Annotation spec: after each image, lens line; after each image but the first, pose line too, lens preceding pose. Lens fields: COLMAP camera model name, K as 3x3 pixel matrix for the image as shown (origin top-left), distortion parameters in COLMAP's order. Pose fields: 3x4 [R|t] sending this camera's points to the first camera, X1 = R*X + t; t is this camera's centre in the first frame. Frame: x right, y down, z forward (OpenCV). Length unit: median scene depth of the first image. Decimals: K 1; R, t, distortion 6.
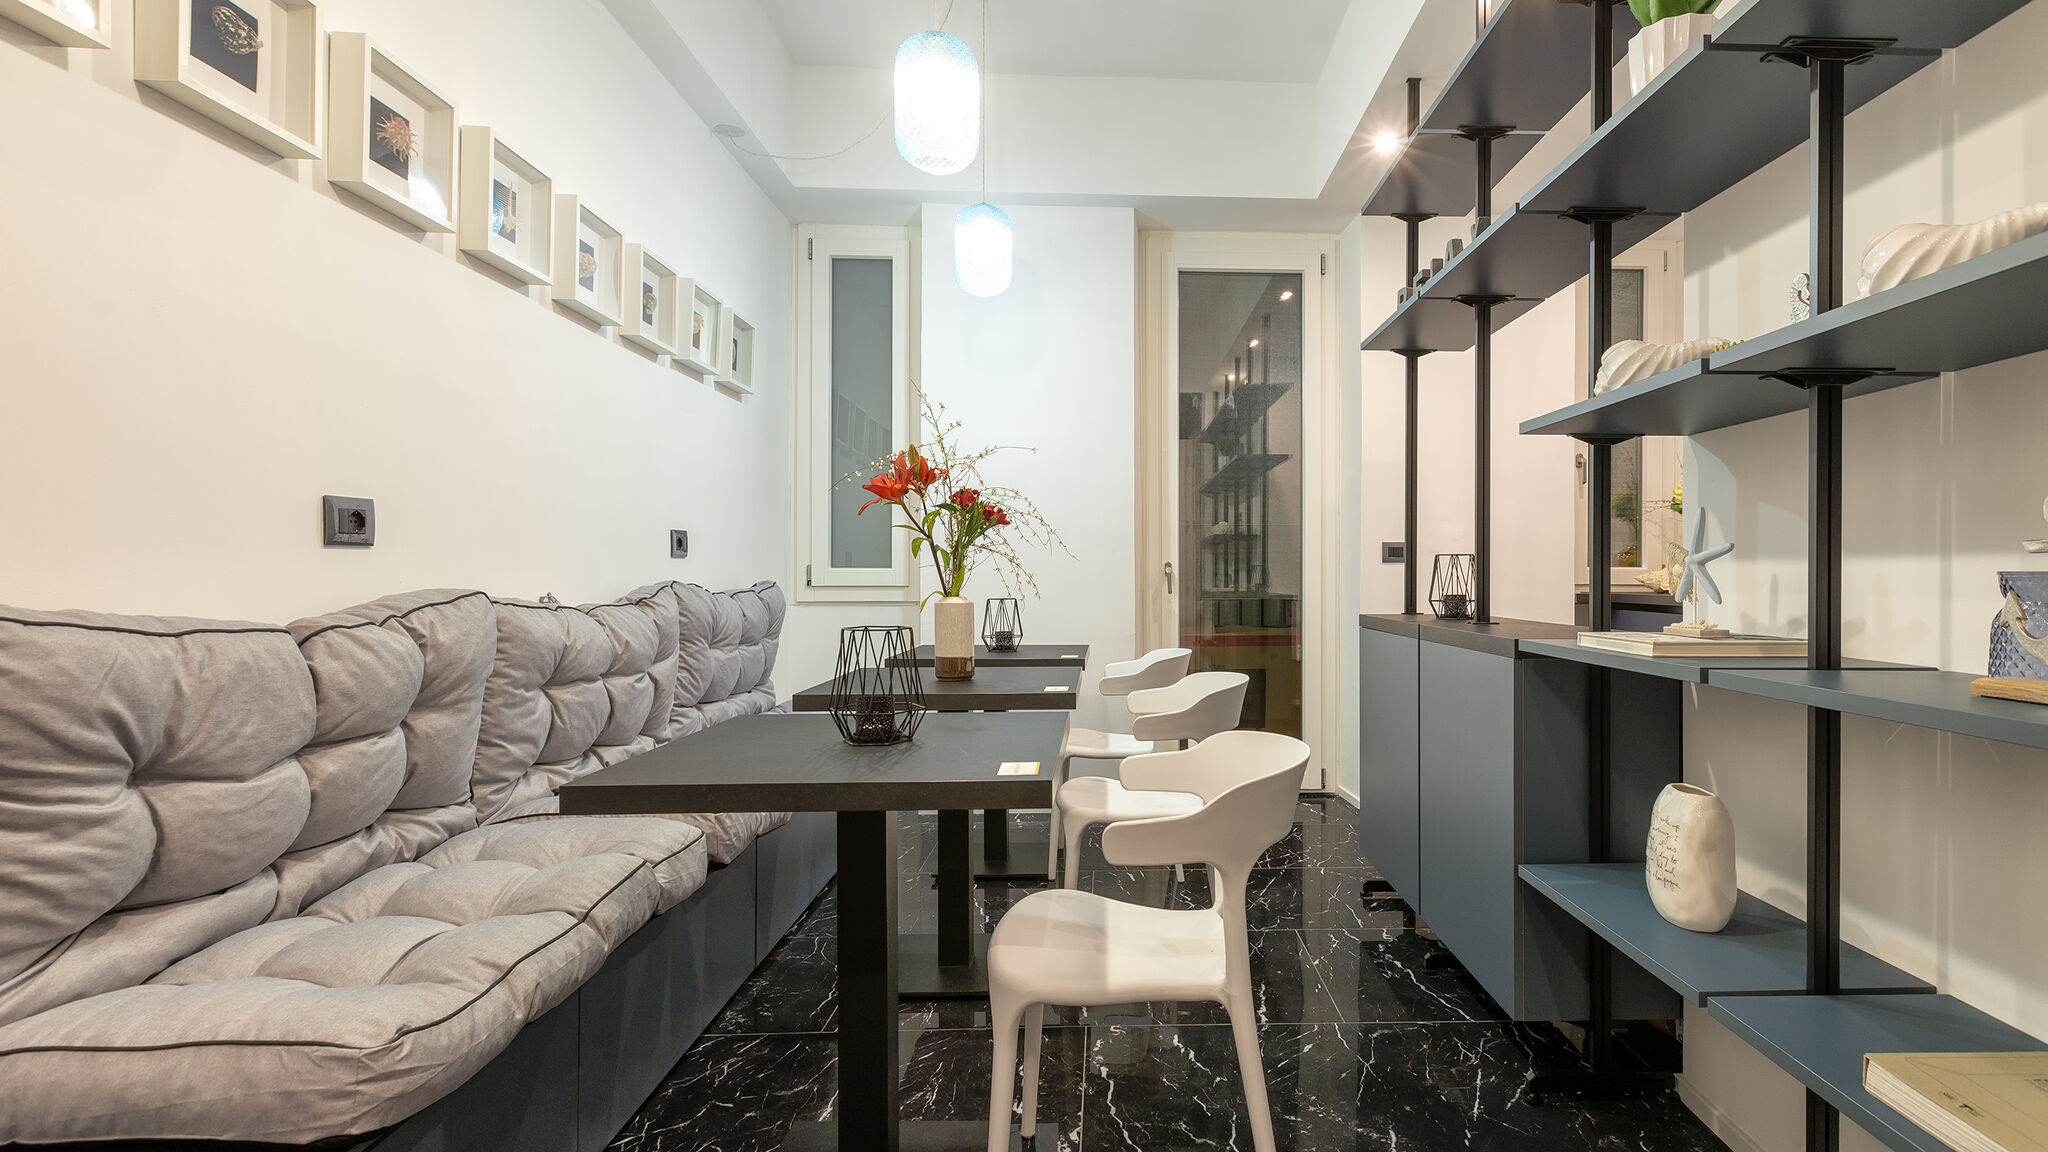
lens RADIAL K [[1023.3, 0, 1152.5], [0, 1023.3, 565.1], [0, 0, 1]] dist [0.003909, 0.000085]
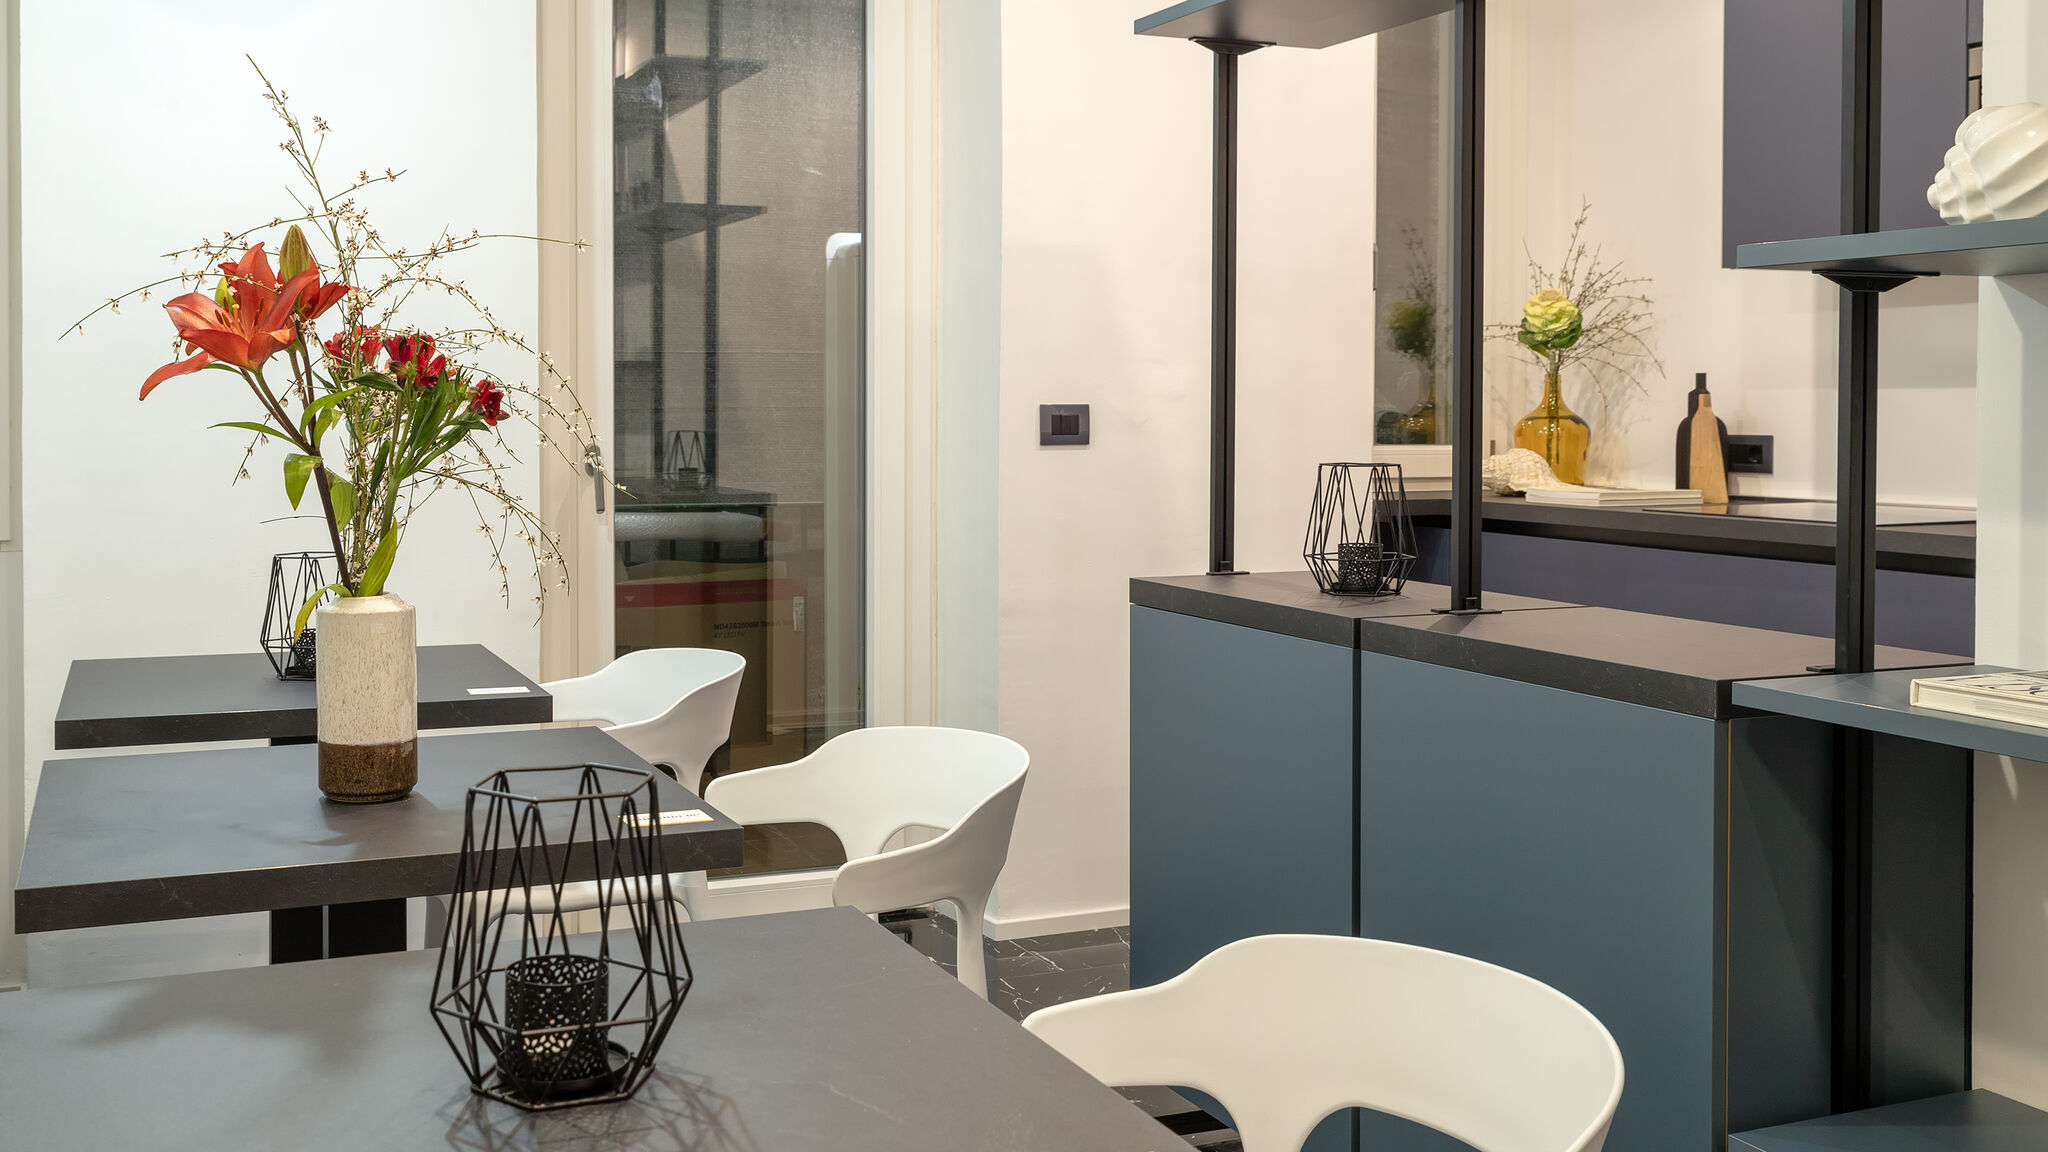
lens RADIAL K [[1977.1, 0, 966.9], [0, 1977.1, 442.3], [0, 0, 1]] dist [0.021111, 0.029181]
pose [[0.937328, -0.009890, 0.348308, -0.295879], [-0.000664, 0.999545, 0.030169, -0.065718], [-0.348447, -0.028510, 0.936895, 0.207476]]
